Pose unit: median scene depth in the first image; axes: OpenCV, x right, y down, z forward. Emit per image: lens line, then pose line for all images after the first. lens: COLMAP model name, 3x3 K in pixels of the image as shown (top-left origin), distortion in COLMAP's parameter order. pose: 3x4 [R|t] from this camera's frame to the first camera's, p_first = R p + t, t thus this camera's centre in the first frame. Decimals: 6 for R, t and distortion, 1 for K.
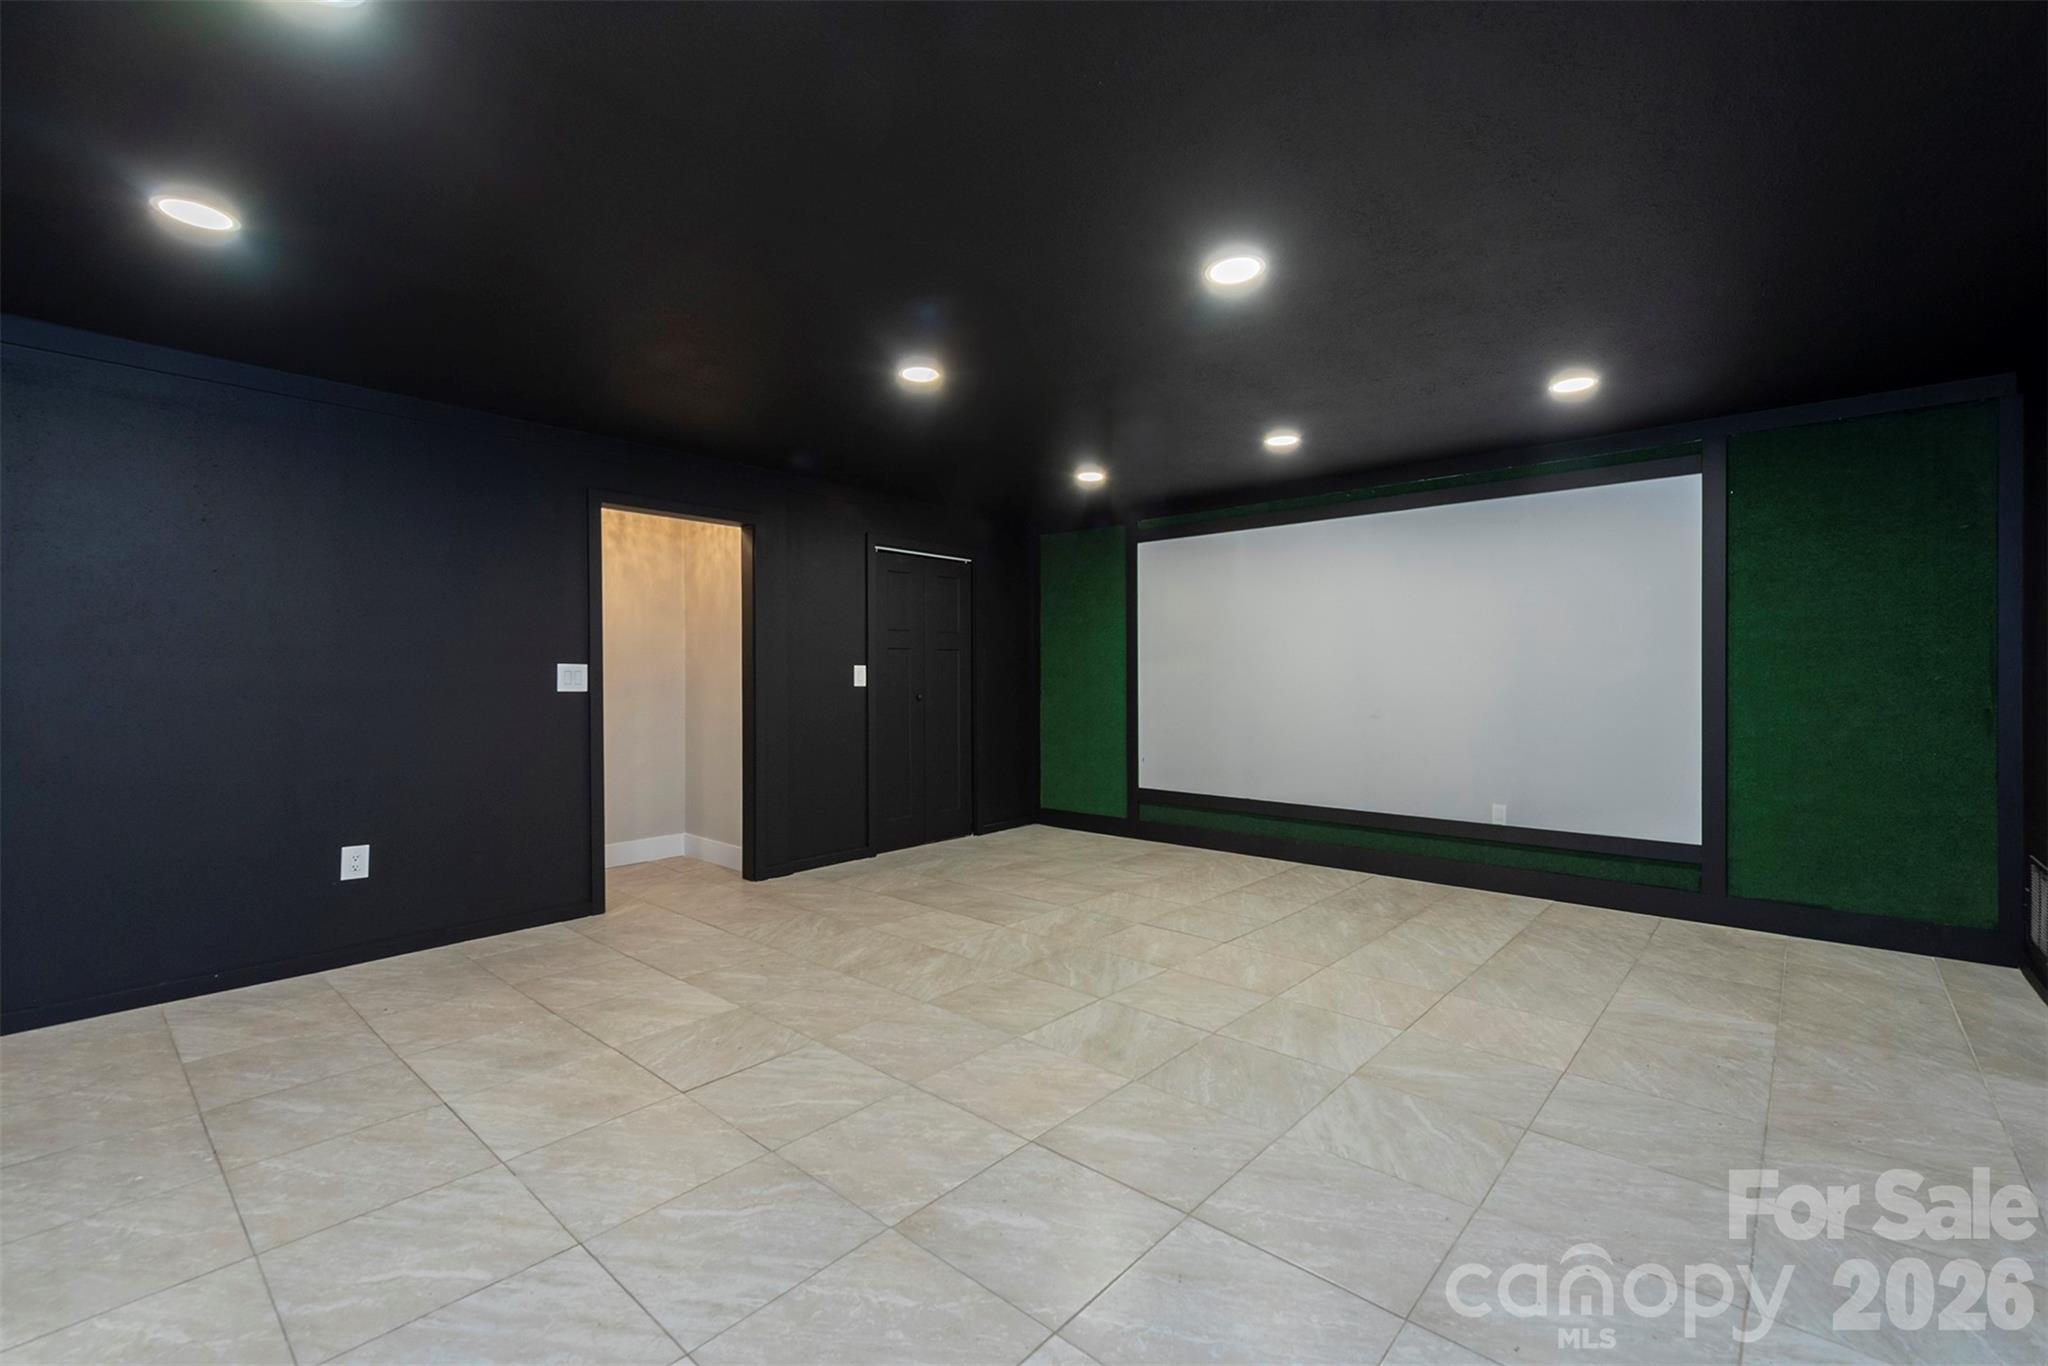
lens RADIAL K [[892.7, 0, 1022.5], [0, 892.7, 677.9], [0, 0, 1]] dist [0.013514, -0.005190]
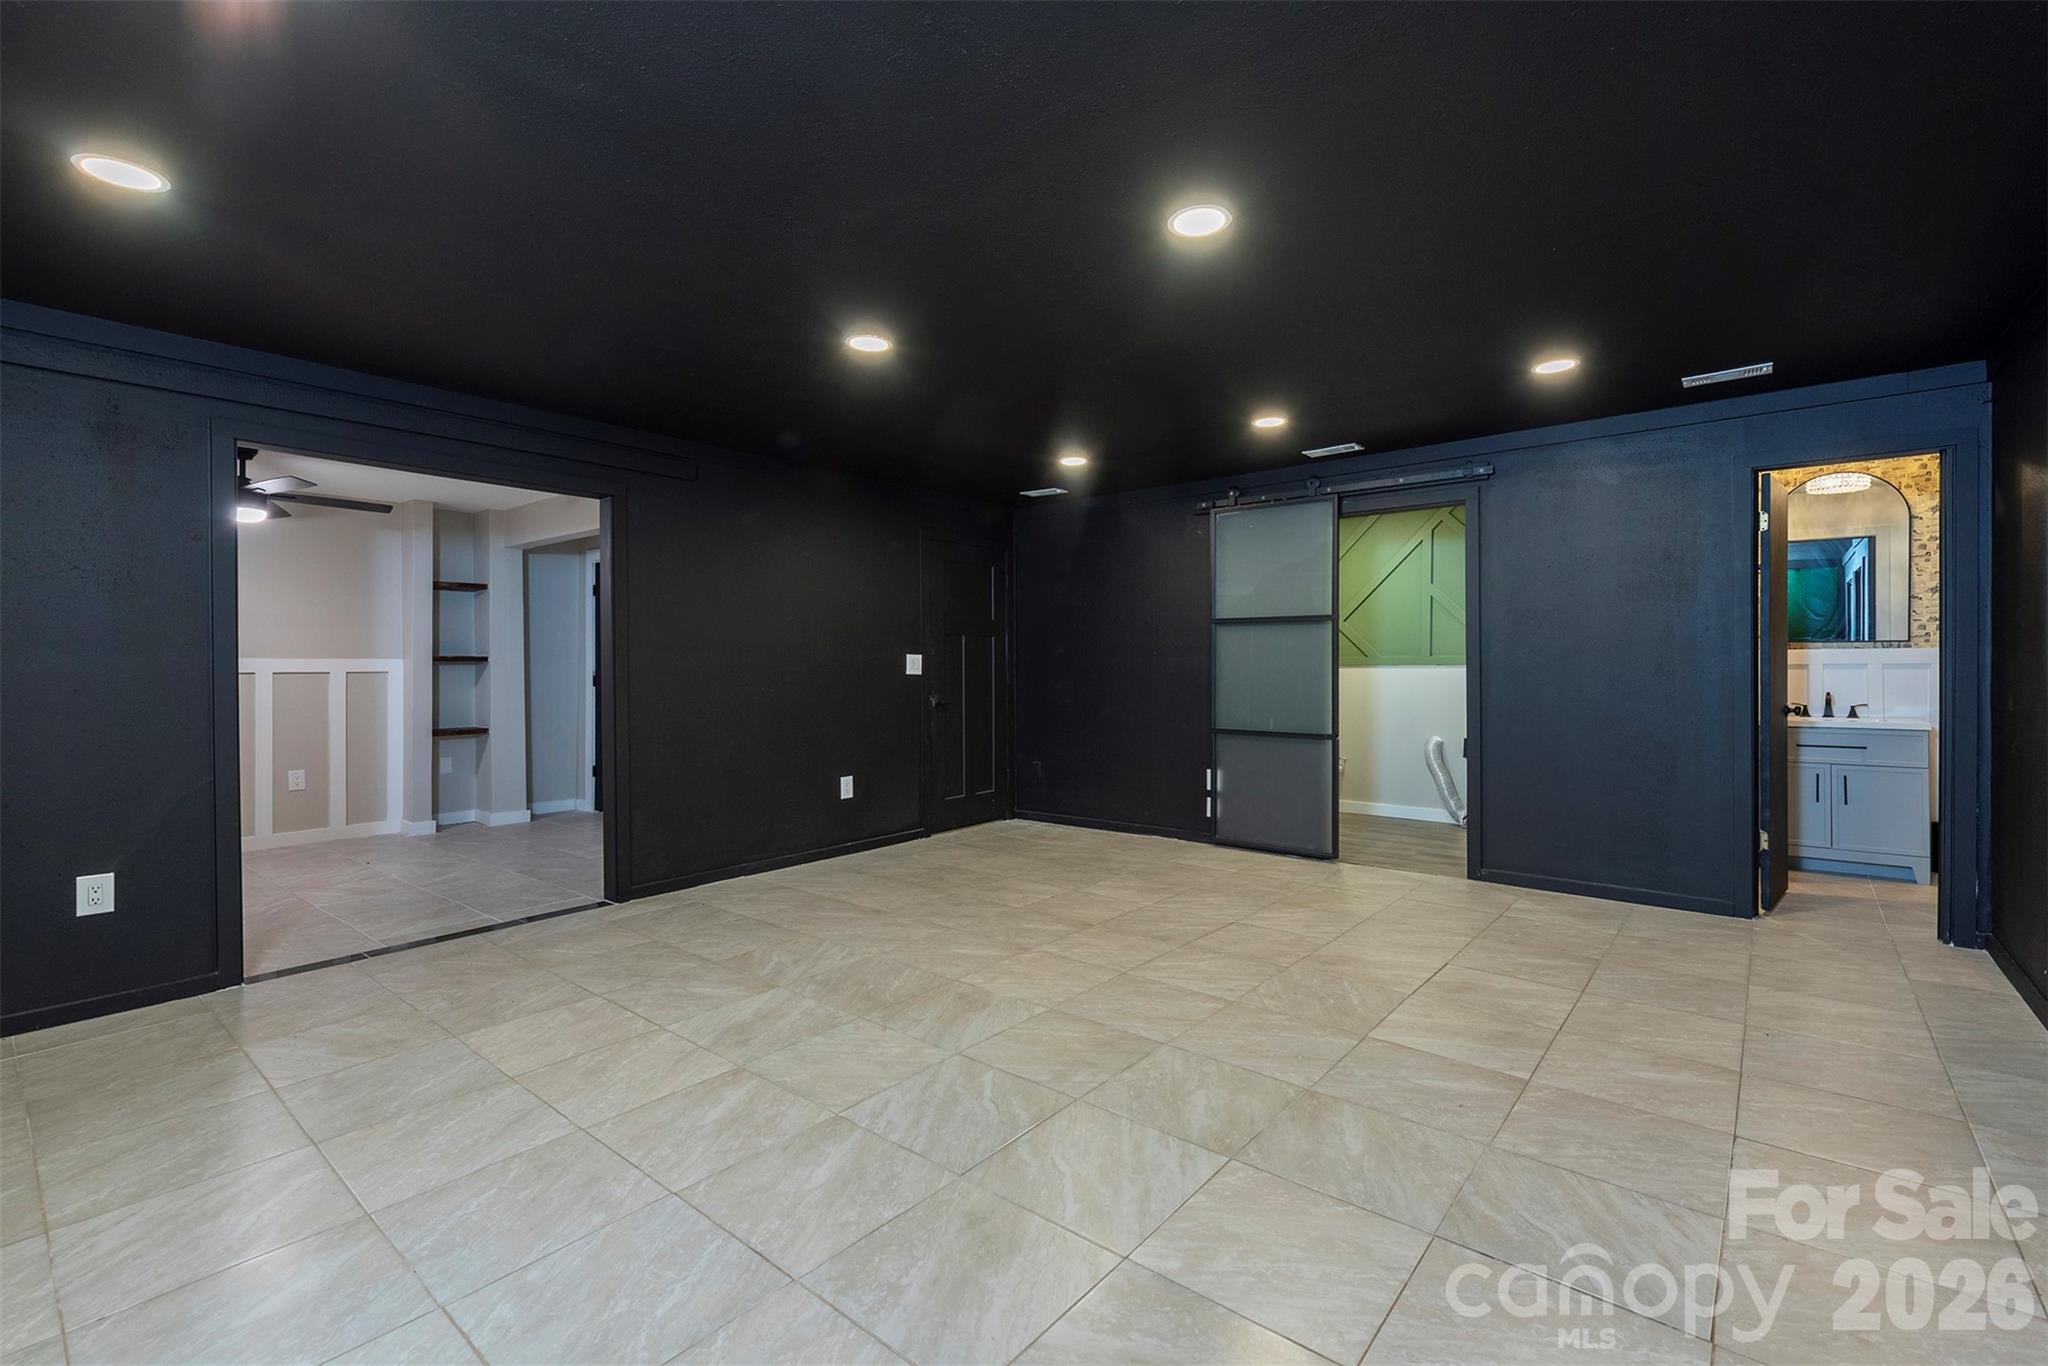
lens RADIAL K [[888.4, 0, 1025.8], [0, 888.4, 673.6], [0, 0, 1]] dist [-0.000020, -0.000004]
pose [[-0.999421, 0.009536, -0.032646, 0.054700], [0.009193, 0.999901, 0.010624, -0.004088], [0.032744, 0.010318, -0.999411, 2.059610]]
